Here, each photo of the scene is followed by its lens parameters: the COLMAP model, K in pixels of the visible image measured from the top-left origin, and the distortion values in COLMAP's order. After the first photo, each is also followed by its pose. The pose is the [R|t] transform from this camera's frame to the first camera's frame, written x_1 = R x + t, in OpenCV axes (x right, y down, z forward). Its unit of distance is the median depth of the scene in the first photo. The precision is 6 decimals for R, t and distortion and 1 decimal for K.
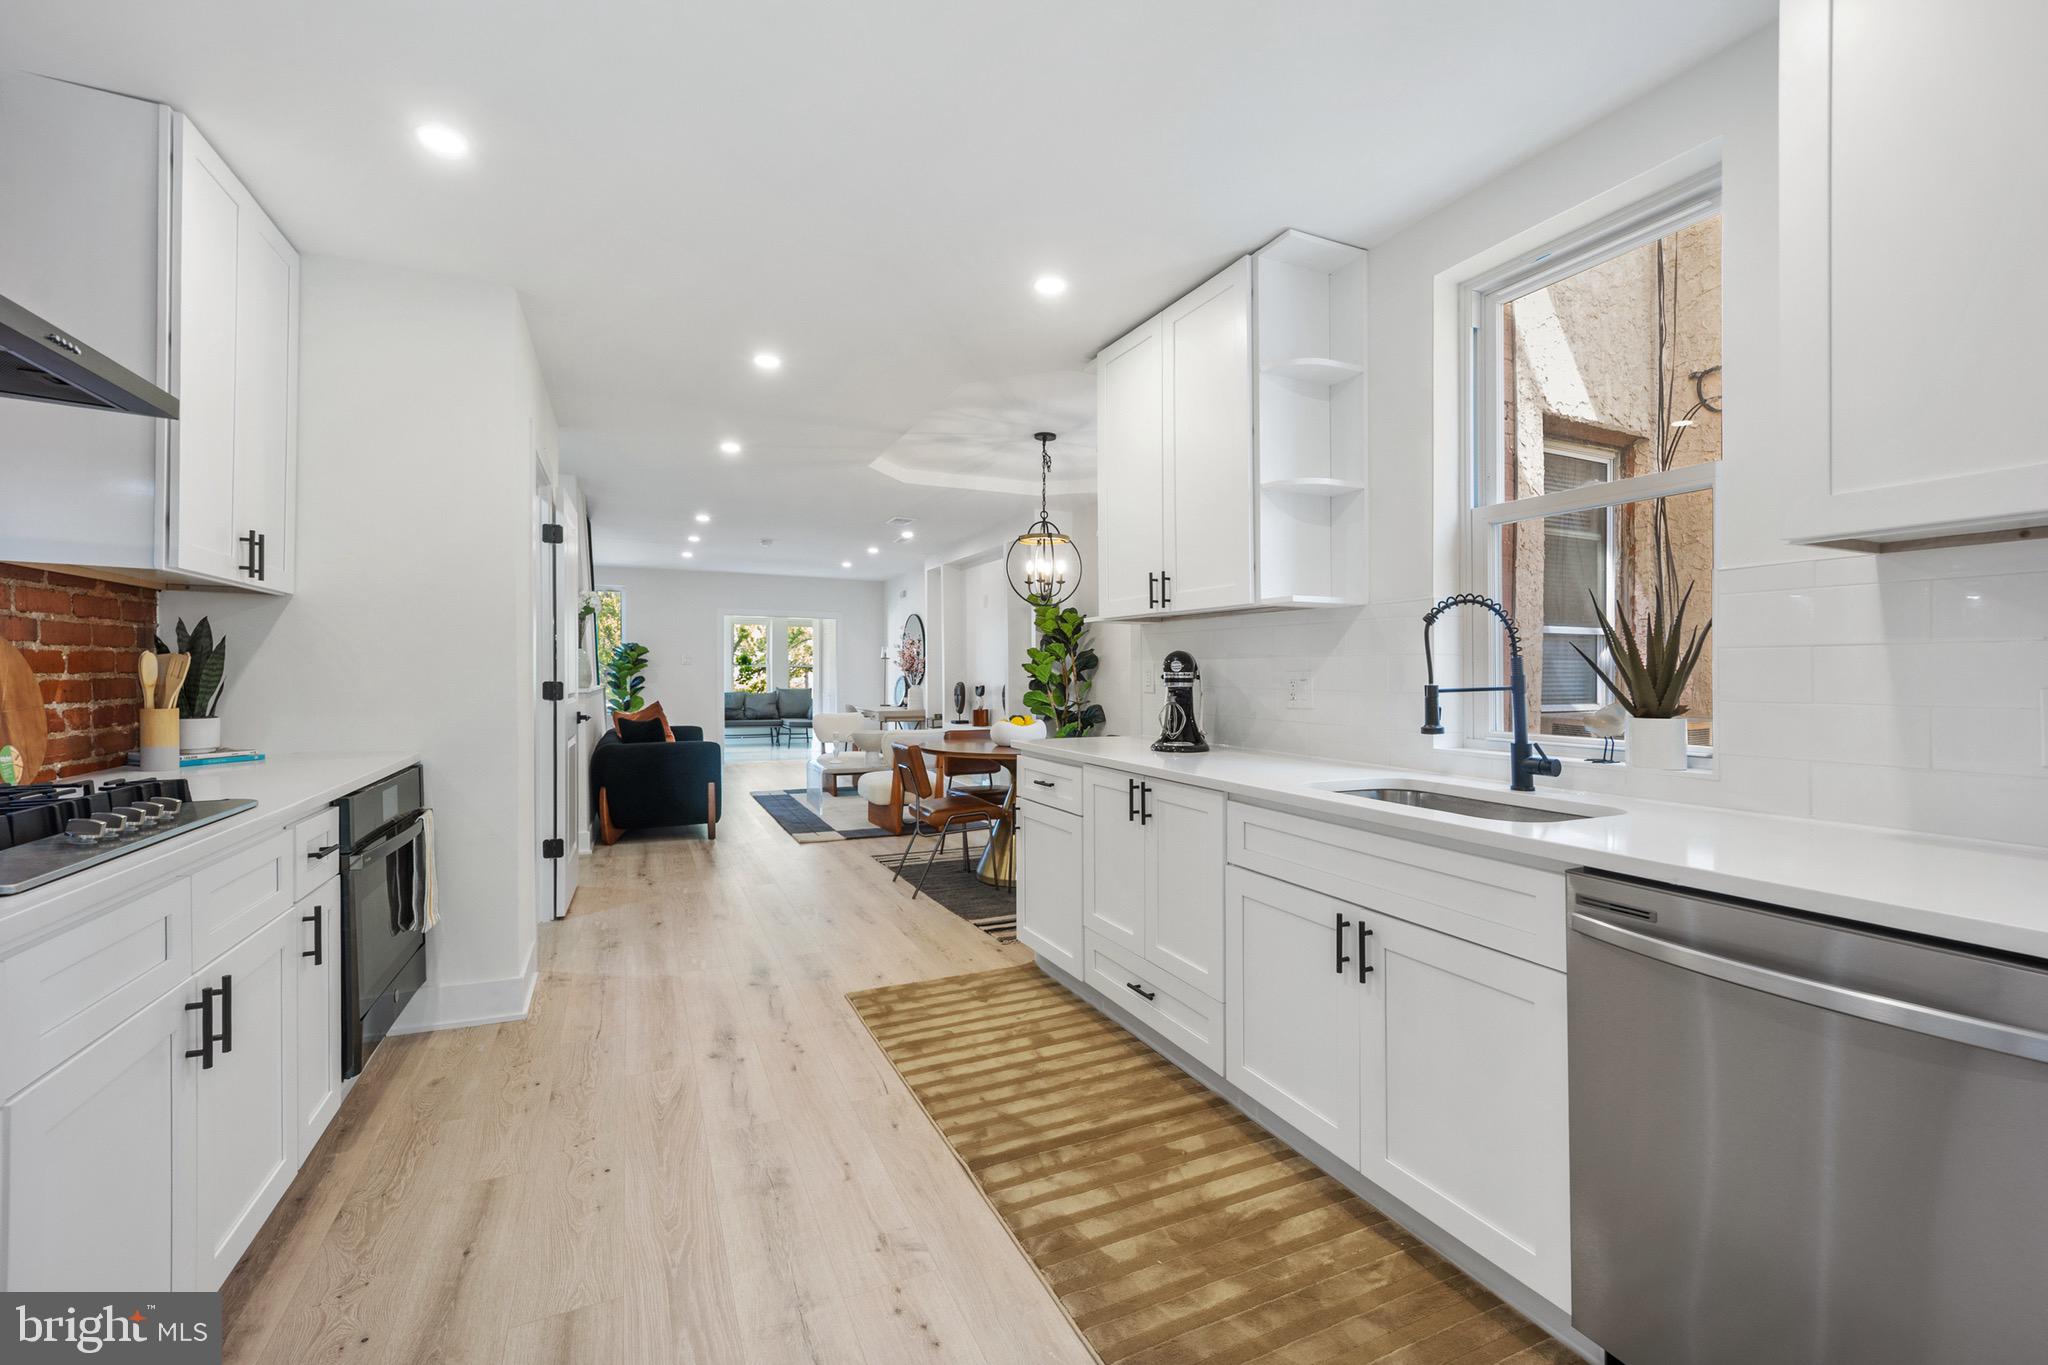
lens RADIAL K [[831.0, 0, 1002.5], [0, 831.0, 690.5], [0, 0, 1]] dist [-0.018192, -0.000282]
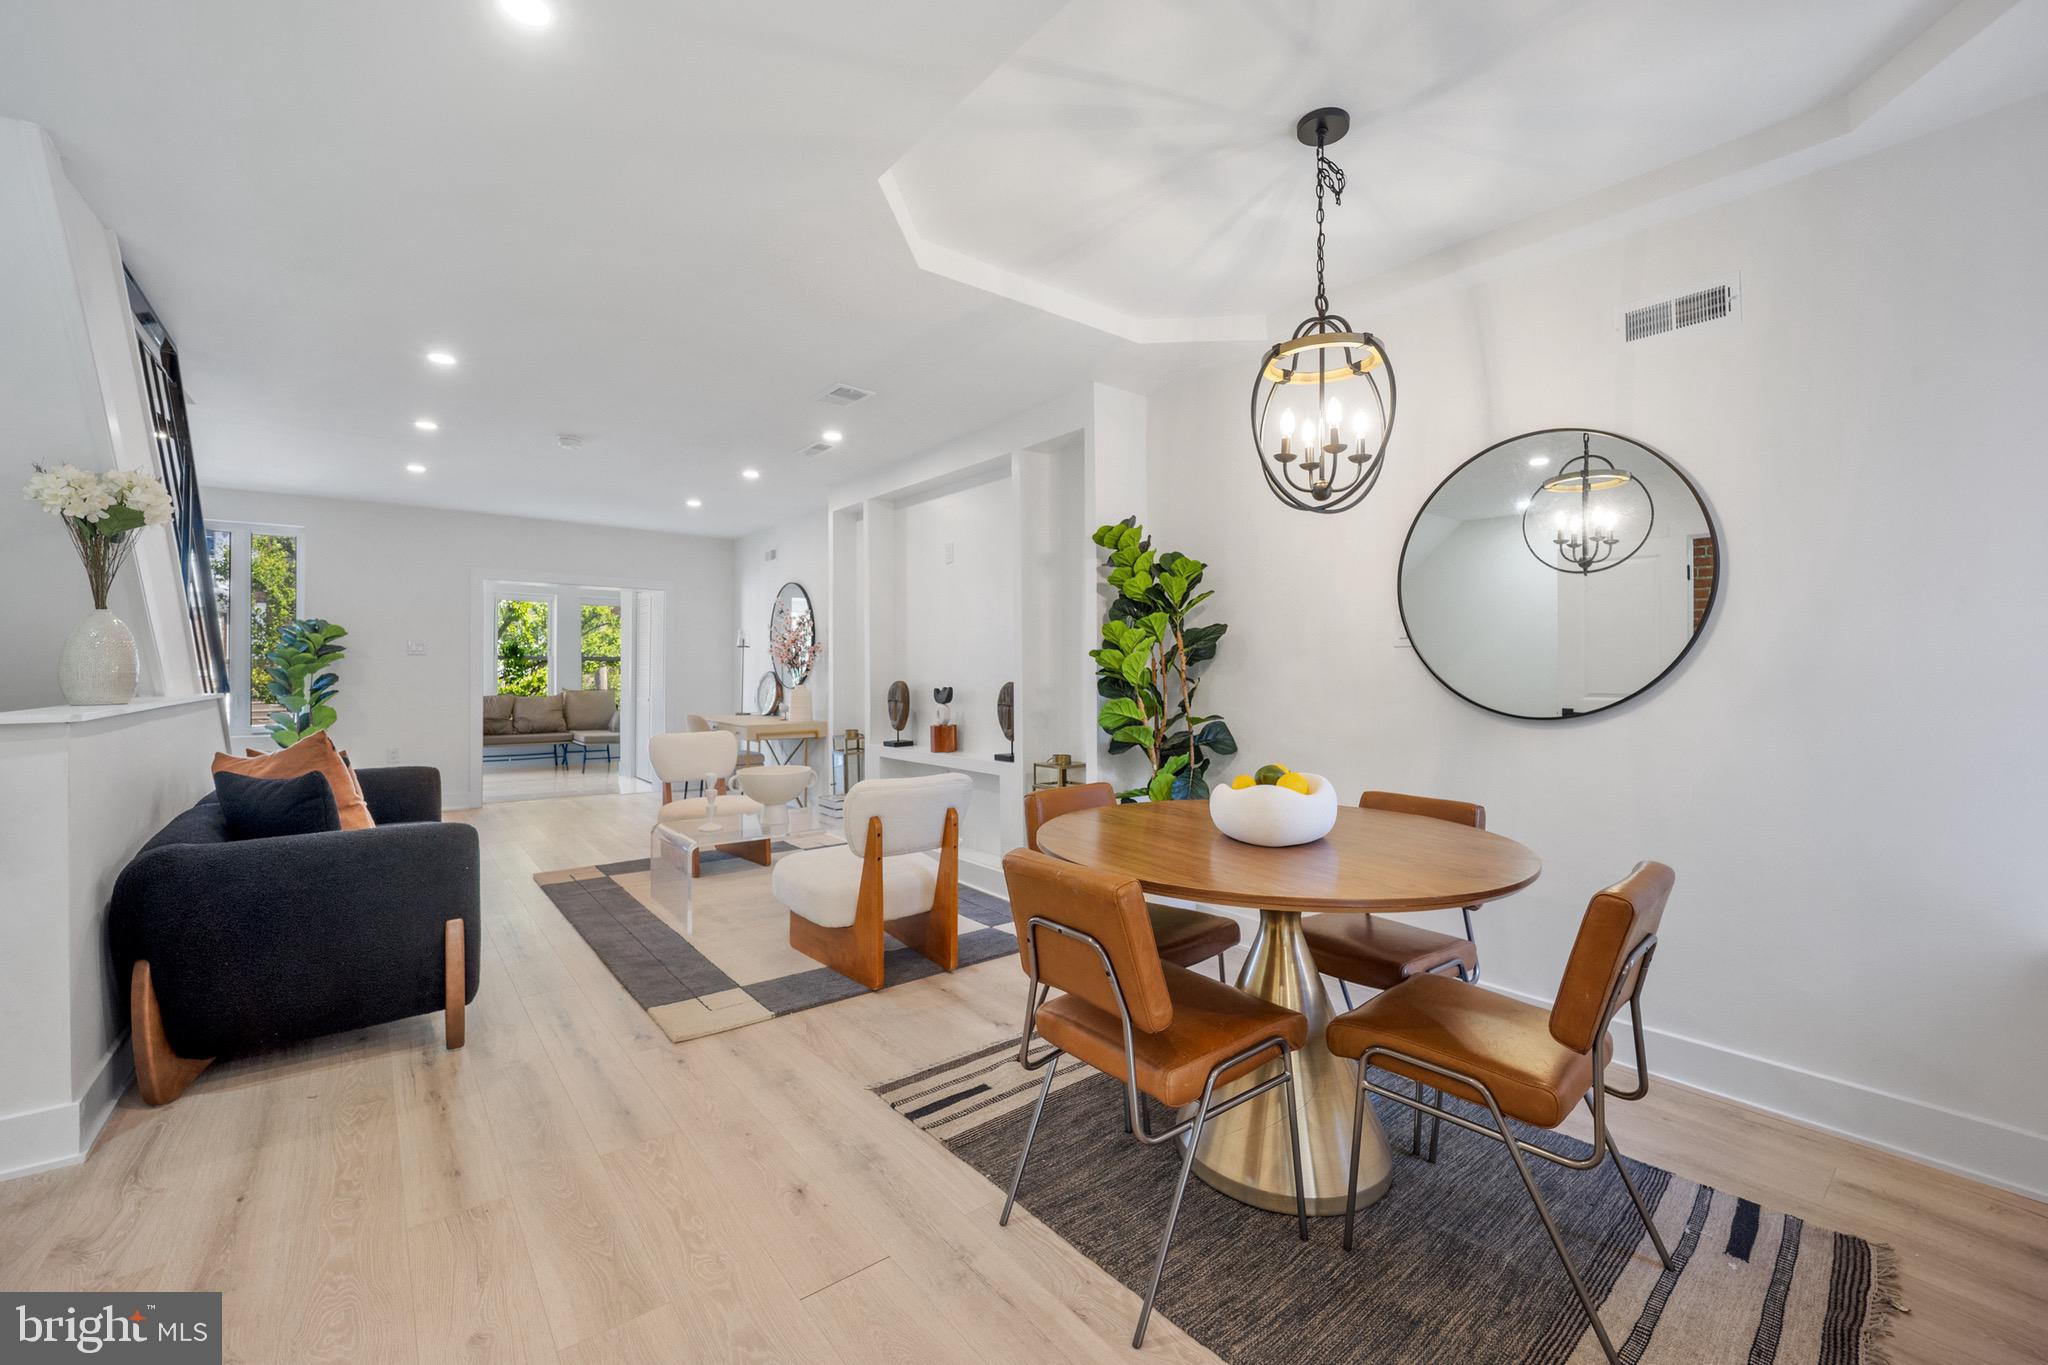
lens RADIAL K [[831.0, 0, 1019.4], [0, 831.0, 664.3], [0, 0, 1]] dist [-0.018192, -0.000282]
pose [[0.967544, -0.001439, 0.252699, -0.098532], [0.007808, 0.999677, -0.024203, -0.005532], [-0.252583, 0.025390, 0.967242, 0.287308]]
